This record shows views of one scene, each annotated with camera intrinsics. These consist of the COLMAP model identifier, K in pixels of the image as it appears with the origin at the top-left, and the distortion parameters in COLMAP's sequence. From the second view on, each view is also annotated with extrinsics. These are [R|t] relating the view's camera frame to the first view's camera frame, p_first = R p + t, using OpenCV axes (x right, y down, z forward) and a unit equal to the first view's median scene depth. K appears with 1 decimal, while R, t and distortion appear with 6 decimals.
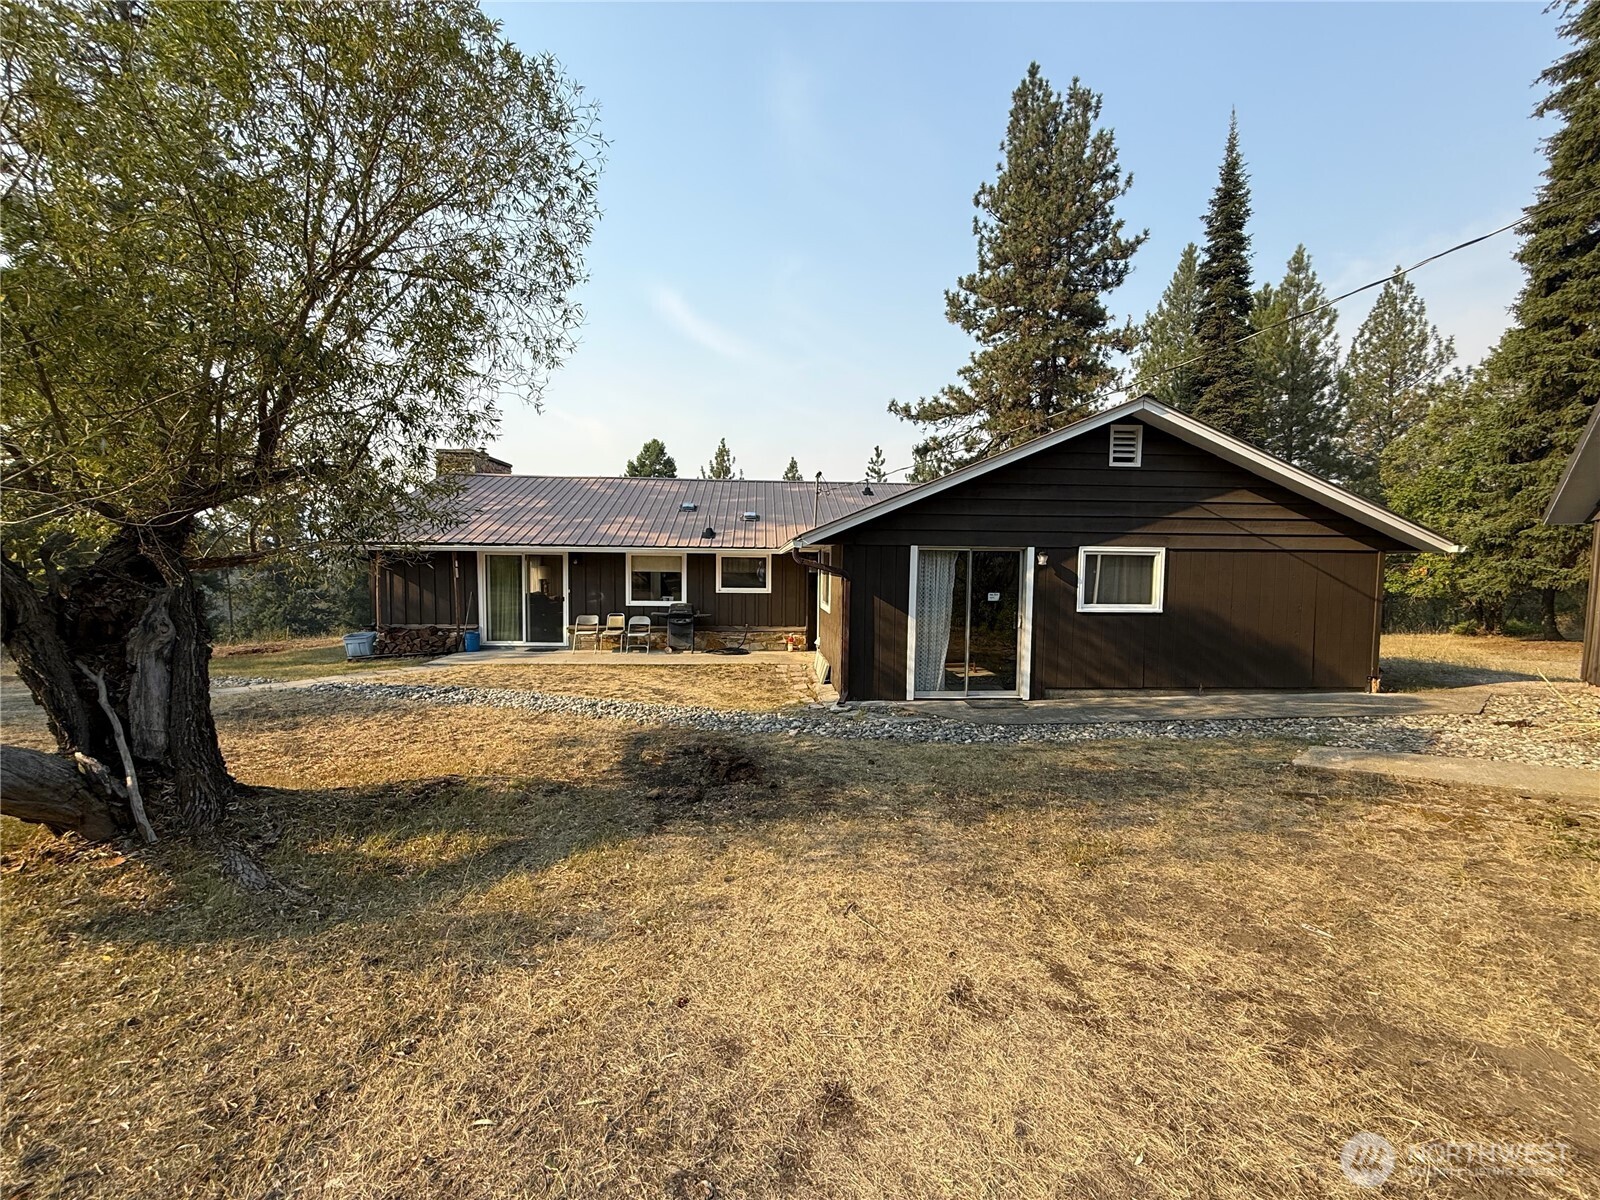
lens RADIAL K [[640.5, 0, 796.5], [0, 640.5, 601.5], [0, 0, 1]] dist [0.001255, 0.000246]
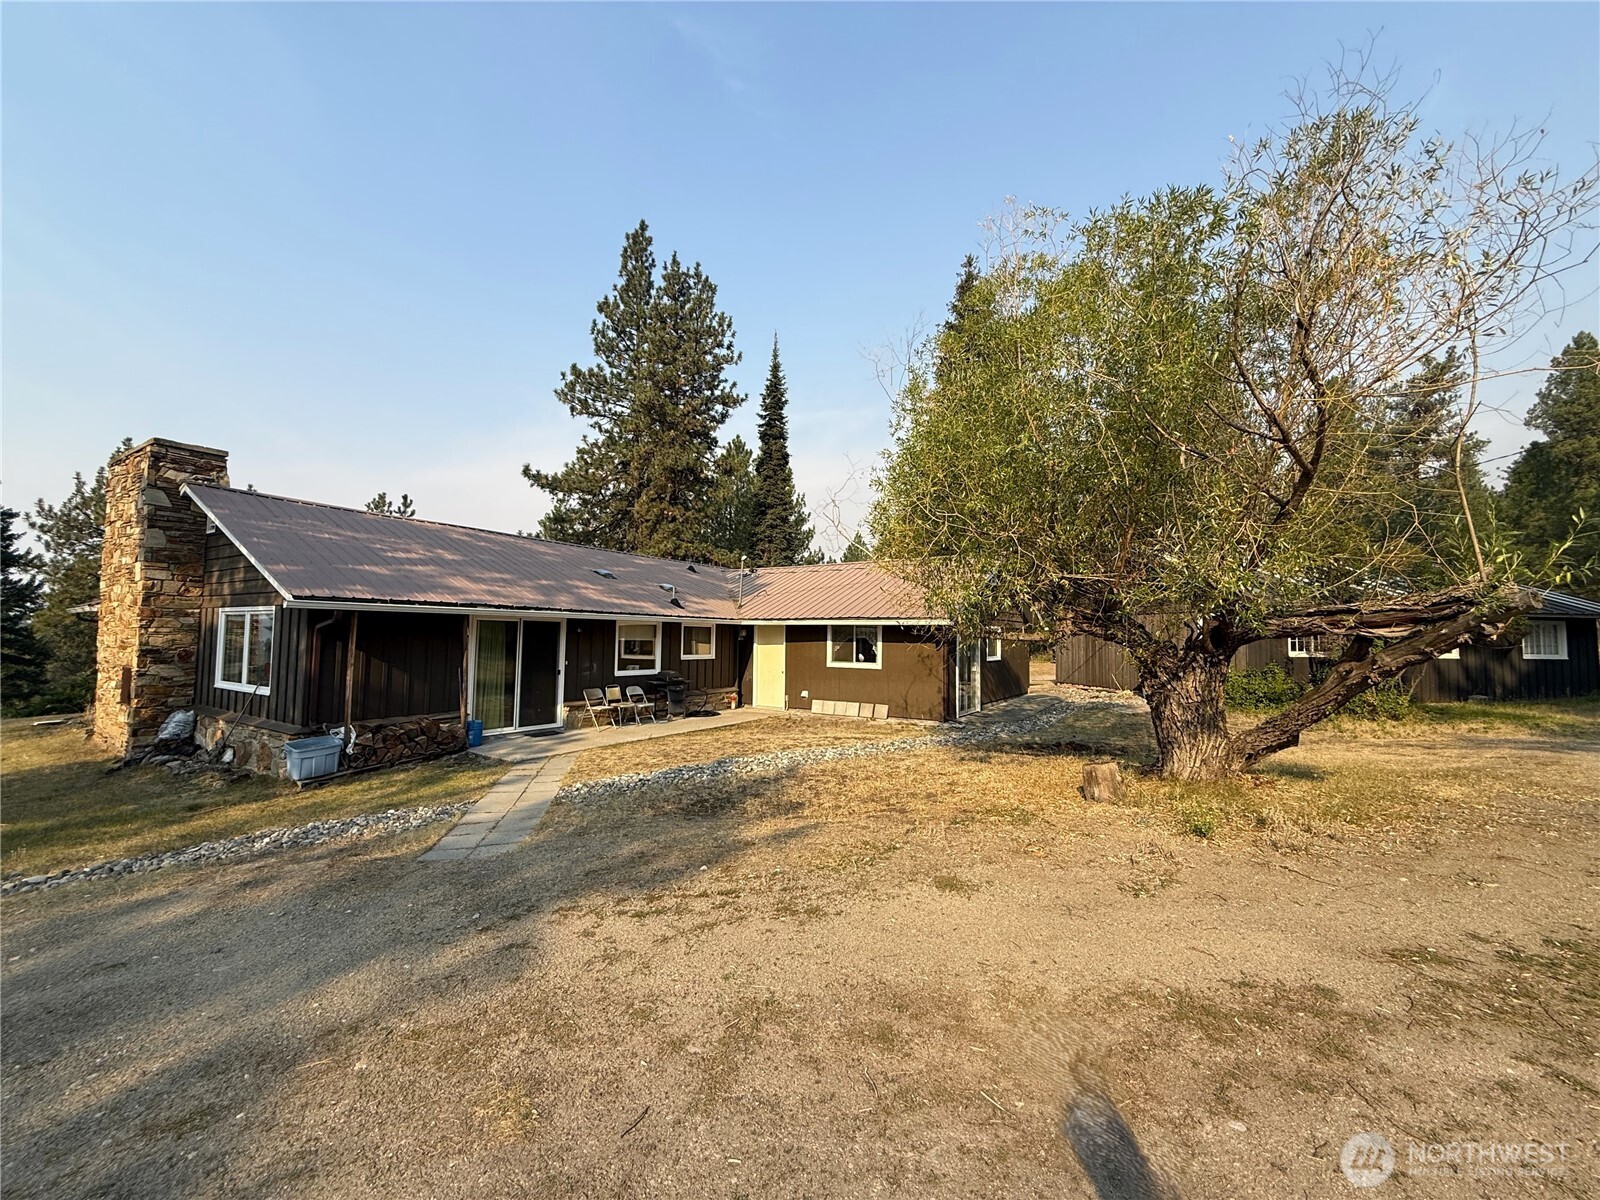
lens RADIAL K [[612.7, 0, 825.0], [0, 612.7, 605.6], [0, 0, 1]] dist [0.001896, 0.000134]
pose [[0.593959, 0.038629, 0.803567, -0.781372], [0.038952, 0.996294, -0.076685, -0.015324], [-0.803552, 0.076848, 0.590254, 0.202015]]
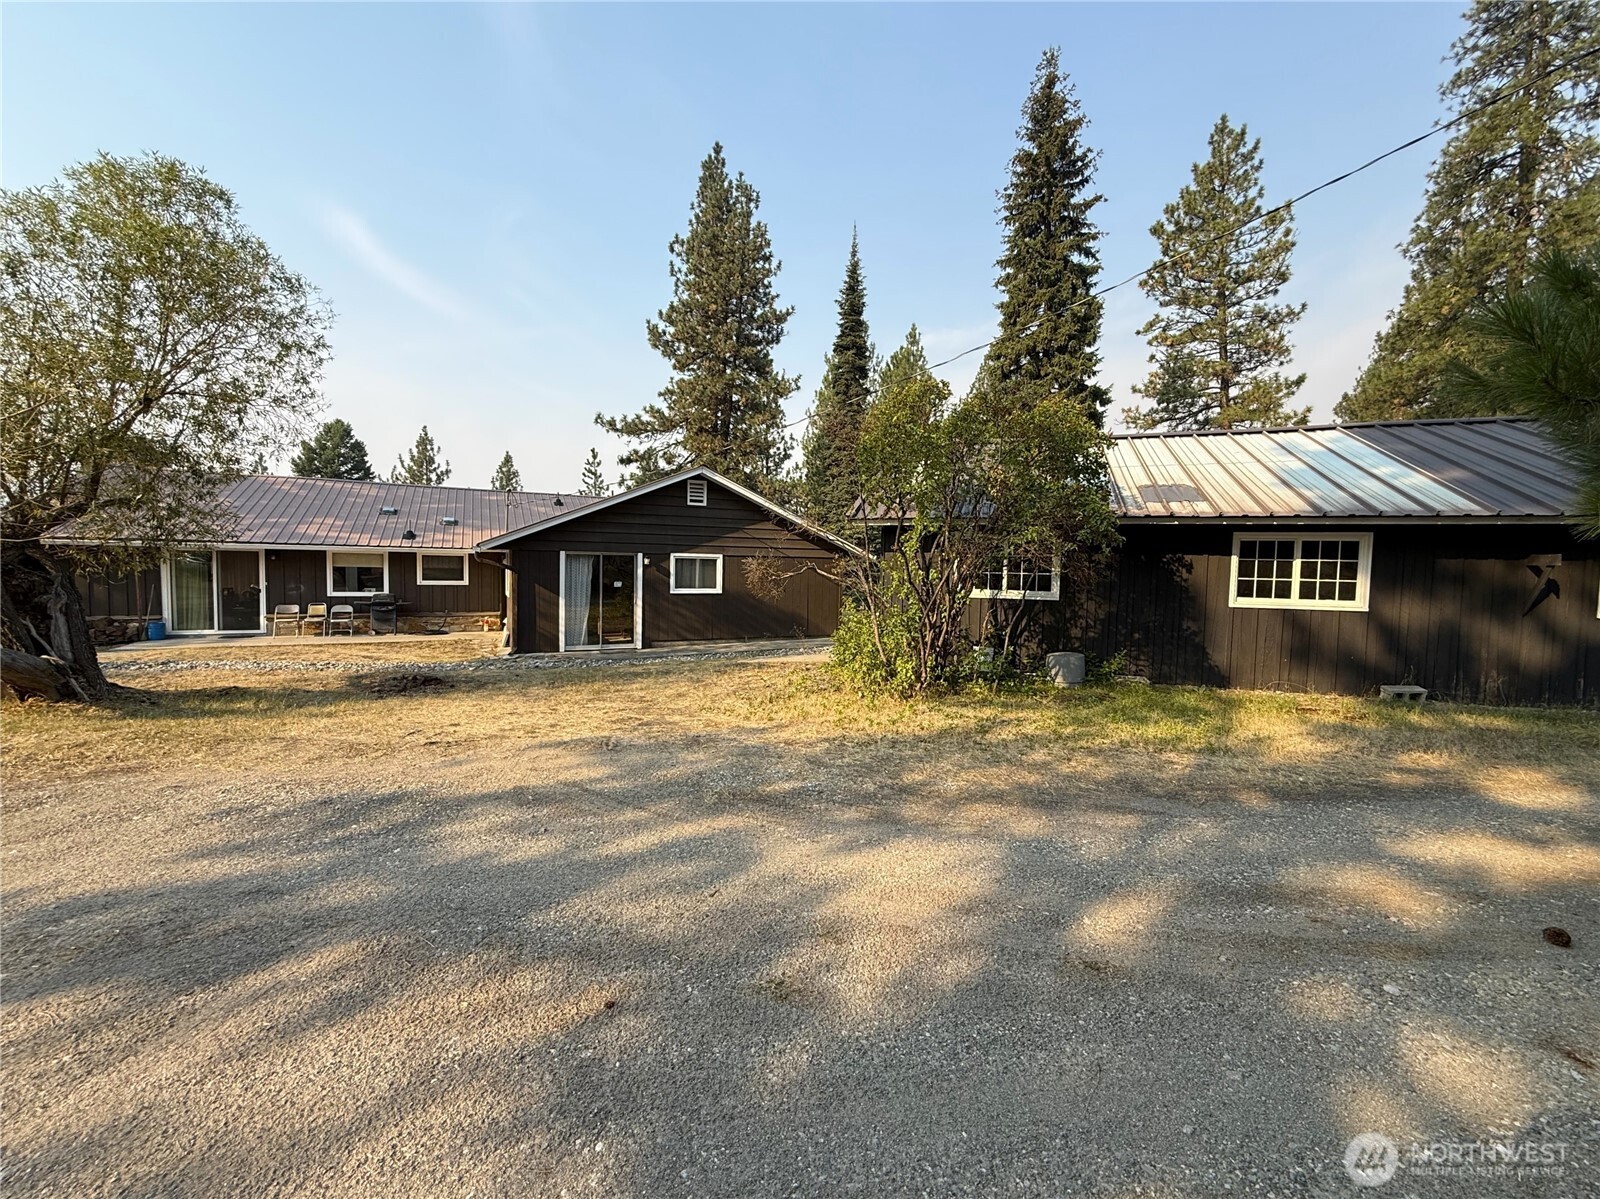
lens RADIAL K [[640.5, 0, 796.5], [0, 640.5, 601.0], [0, 0, 1]] dist [0.001255, 0.000246]
pose [[0.918998, -0.016039, 0.393935, 0.053474], [0.013861, 0.999869, 0.008375, 0.016430], [-0.394017, -0.002236, 0.919100, -0.379238]]
